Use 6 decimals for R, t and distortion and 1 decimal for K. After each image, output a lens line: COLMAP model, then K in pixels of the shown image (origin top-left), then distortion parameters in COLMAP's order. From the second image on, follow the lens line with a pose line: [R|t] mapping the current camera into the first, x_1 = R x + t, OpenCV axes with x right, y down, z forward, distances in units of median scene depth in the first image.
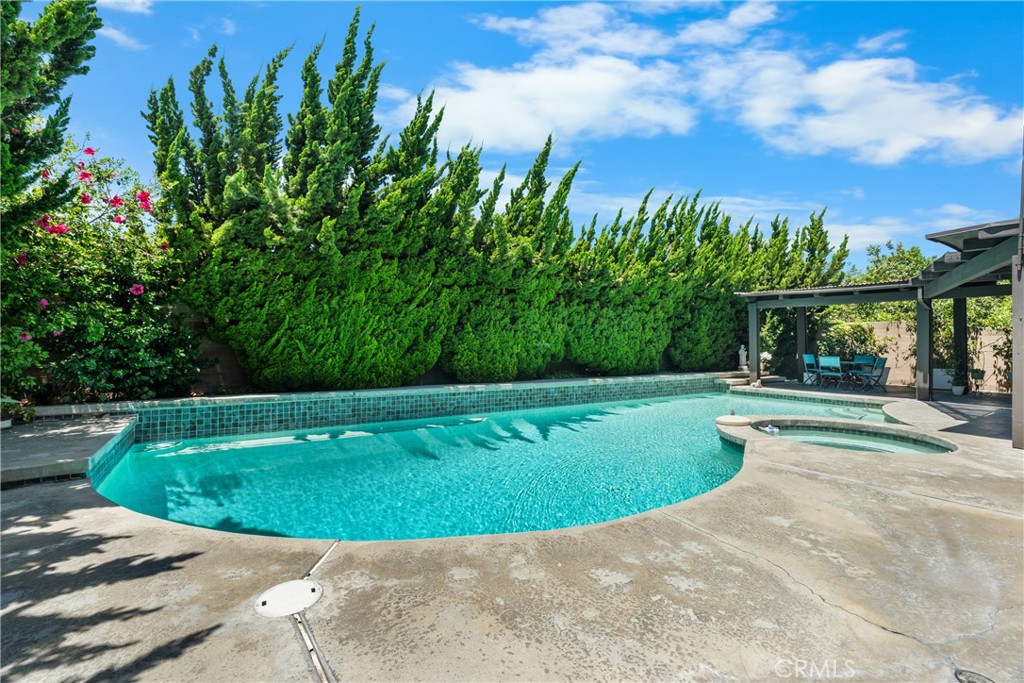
lens RADIAL K [[455.8, 0, 512.3], [0, 455.8, 341.9], [0, 0, 1]] dist [-0.006675, 0.001676]
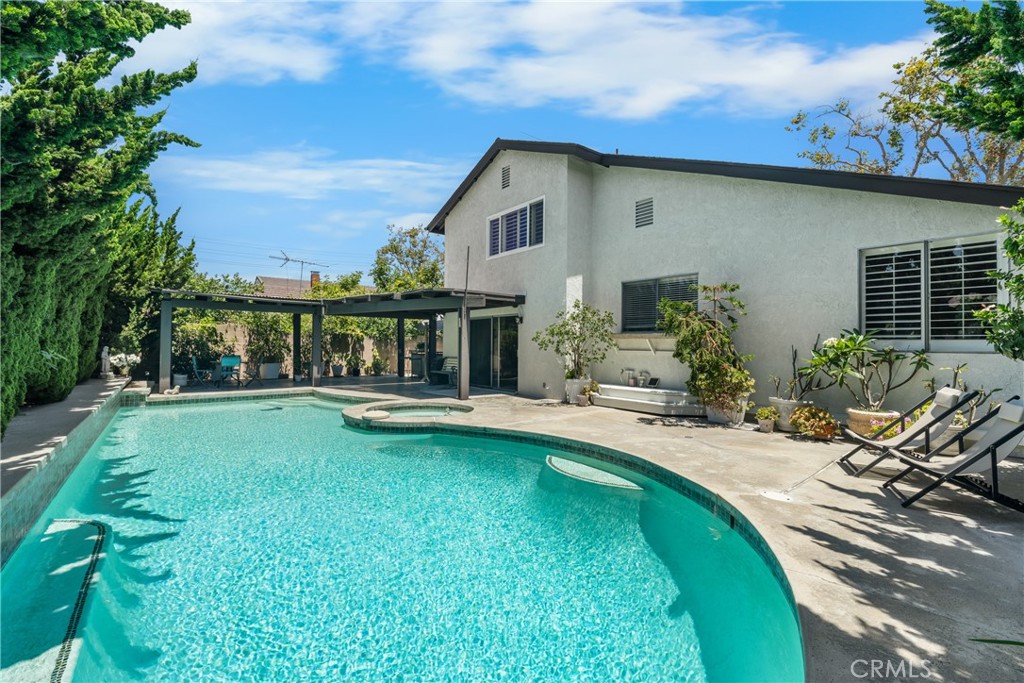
lens RADIAL K [[455.8, 0, 511.5], [0, 455.8, 343.0], [0, 0, 1]] dist [-0.006675, 0.001676]
pose [[-0.081005, -0.003390, 0.996708, -1.908511], [-0.017234, 0.999849, 0.002000, -0.070316], [-0.996565, -0.017015, -0.081052, 1.871186]]
